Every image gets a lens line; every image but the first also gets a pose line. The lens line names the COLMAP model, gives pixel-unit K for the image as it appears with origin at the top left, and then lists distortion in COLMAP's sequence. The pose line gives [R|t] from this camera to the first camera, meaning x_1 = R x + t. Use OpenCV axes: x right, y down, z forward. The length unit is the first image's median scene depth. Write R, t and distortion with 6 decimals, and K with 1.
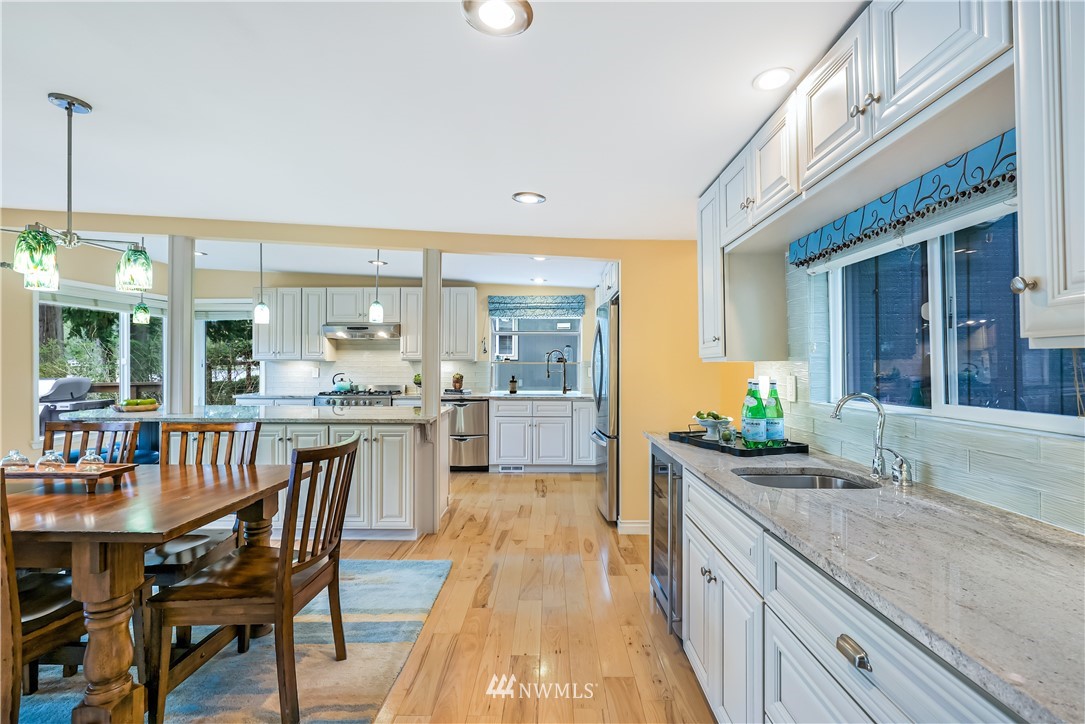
lens RADIAL K [[532.1, 0, 545.5], [0, 532.1, 359.6], [0, 0, 1]] dist [-0.000818, 0.000736]
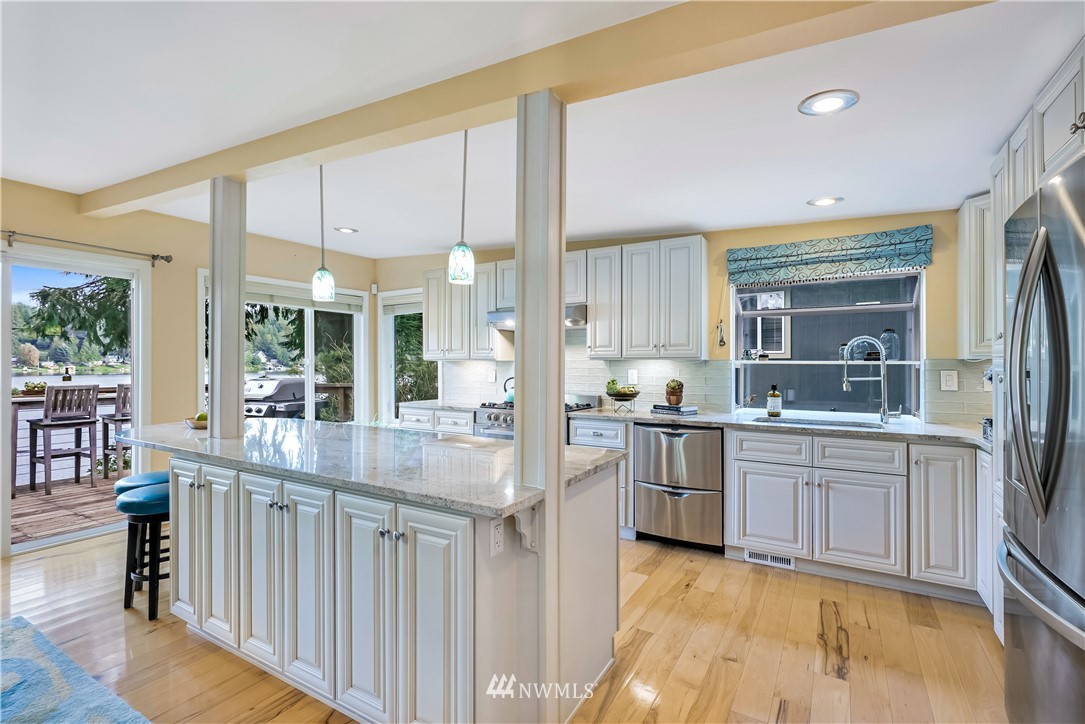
lens RADIAL K [[501.8, 0, 536.1], [0, 501.8, 362.3], [0, 0, 1]] dist [-0.003239, -0.000087]
pose [[0.861495, -0.003422, -0.507755, -0.008622], [0.005420, 0.999982, 0.002458, 0.003780], [0.507738, -0.004870, 0.861498, 0.453712]]
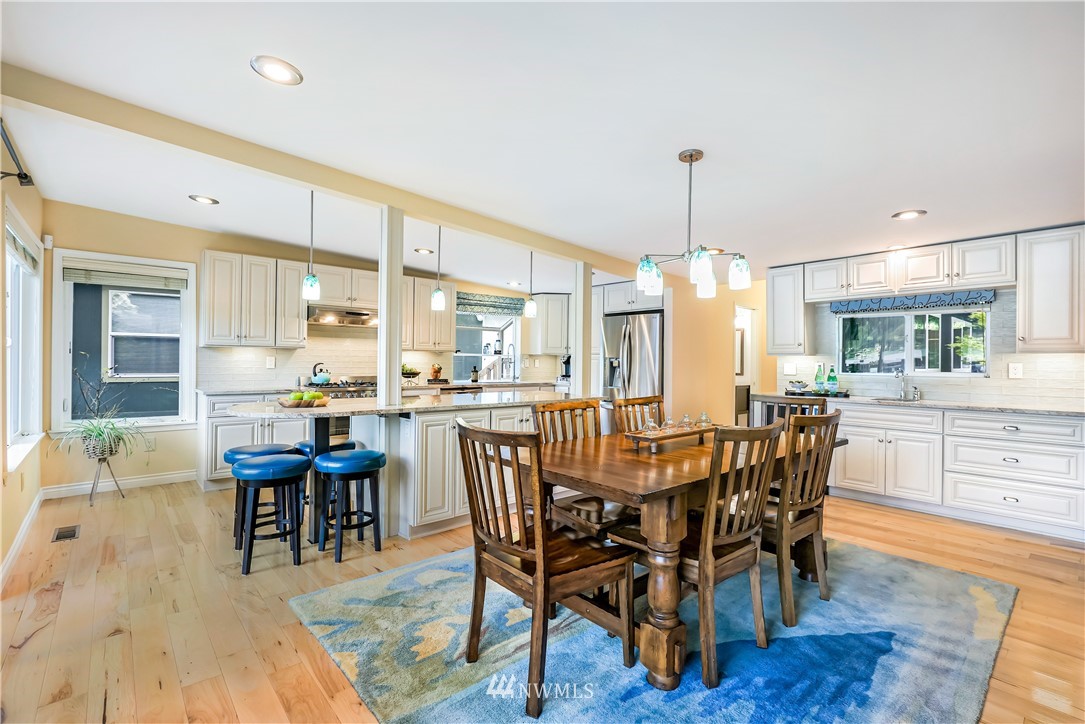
lens RADIAL K [[533.5, 0, 569.8], [0, 533.5, 360.2], [0, 0, 1]] dist [0.001109, 0.000120]
pose [[0.687478, 0.006928, 0.726172, -0.801452], [-0.013485, 0.999904, 0.003226, 0.013100], [-0.726080, -0.012010, 0.687505, 0.111619]]
